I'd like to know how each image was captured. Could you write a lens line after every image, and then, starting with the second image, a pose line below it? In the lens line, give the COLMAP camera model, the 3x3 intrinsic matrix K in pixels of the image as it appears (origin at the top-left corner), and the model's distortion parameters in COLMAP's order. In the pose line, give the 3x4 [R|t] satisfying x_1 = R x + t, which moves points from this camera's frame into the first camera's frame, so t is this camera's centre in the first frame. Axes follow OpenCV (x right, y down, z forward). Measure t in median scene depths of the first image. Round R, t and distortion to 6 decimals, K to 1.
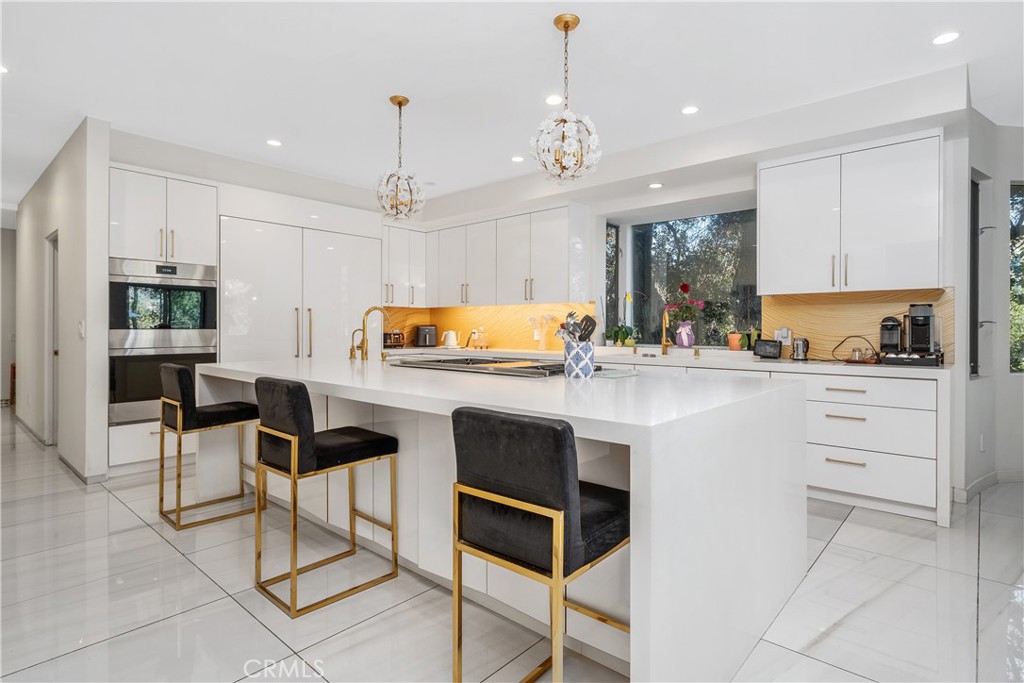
lens RADIAL K [[517.7, 0, 534.3], [0, 517.7, 330.4], [0, 0, 1]] dist [-0.000730, -0.000095]
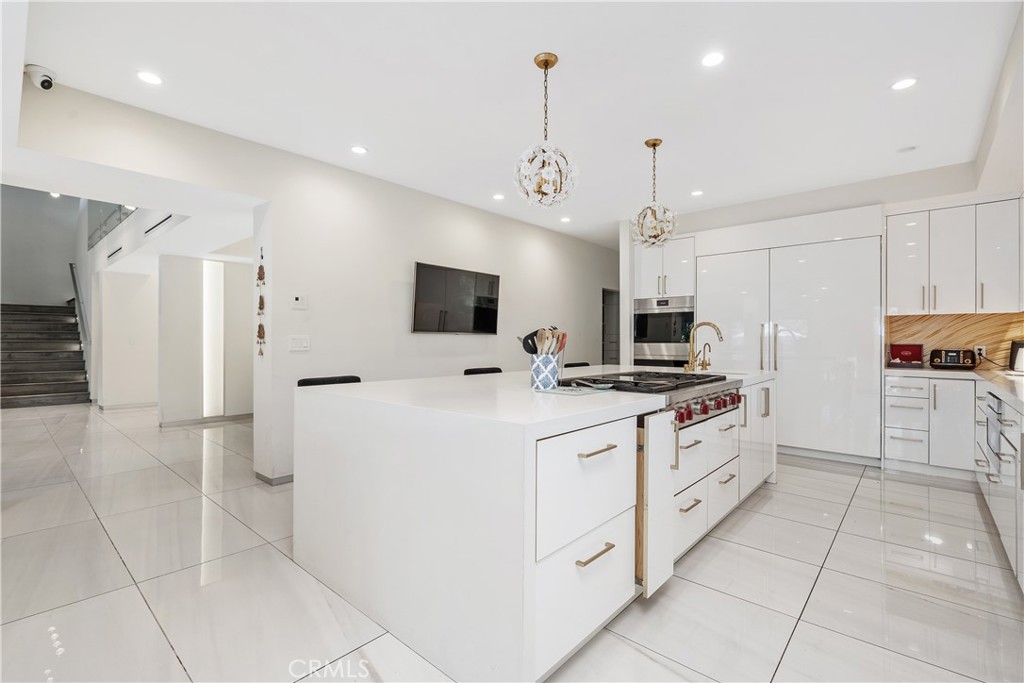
lens RADIAL K [[462.0, 0, 510.8], [0, 462.0, 339.2], [0, 0, 1]] dist [-0.004958, 0.000907]
pose [[0.003178, -0.006842, -0.999972, 0.622757], [-0.006219, 0.999957, -0.006862, -0.001643], [0.999976, 0.006241, 0.003136, 0.576195]]
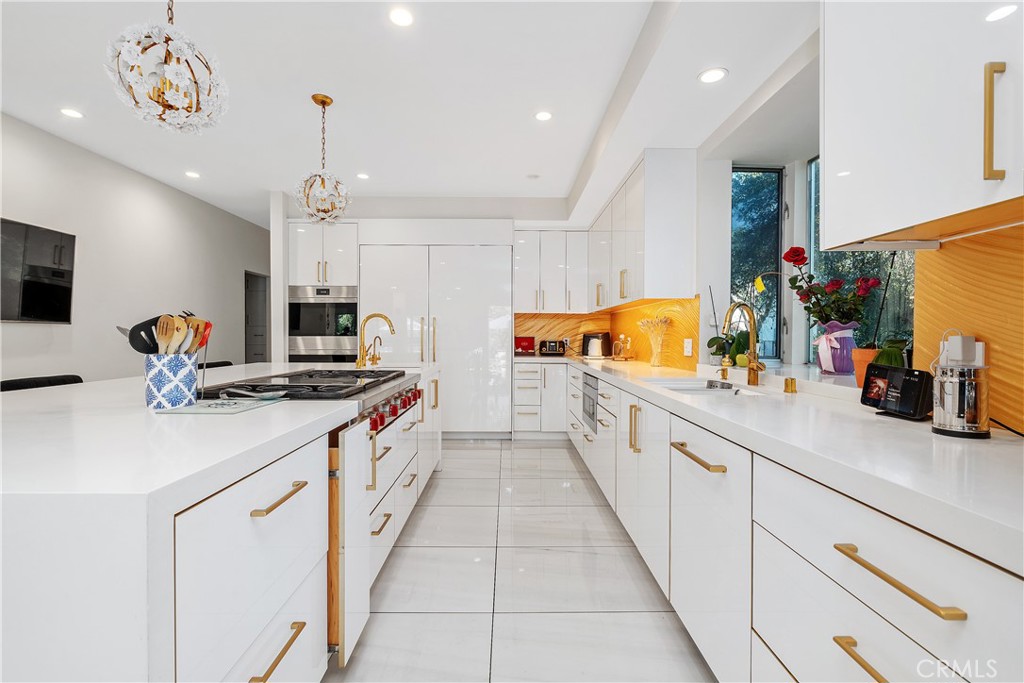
lens RADIAL K [[462.0, 0, 509.6], [0, 462.0, 341.3], [0, 0, 1]] dist [-0.004958, 0.000907]
pose [[0.669934, 0.008945, -0.742367, 0.508865], [-0.003437, 0.999954, 0.008947, -0.001374], [0.742413, -0.003443, 0.669934, 0.572985]]
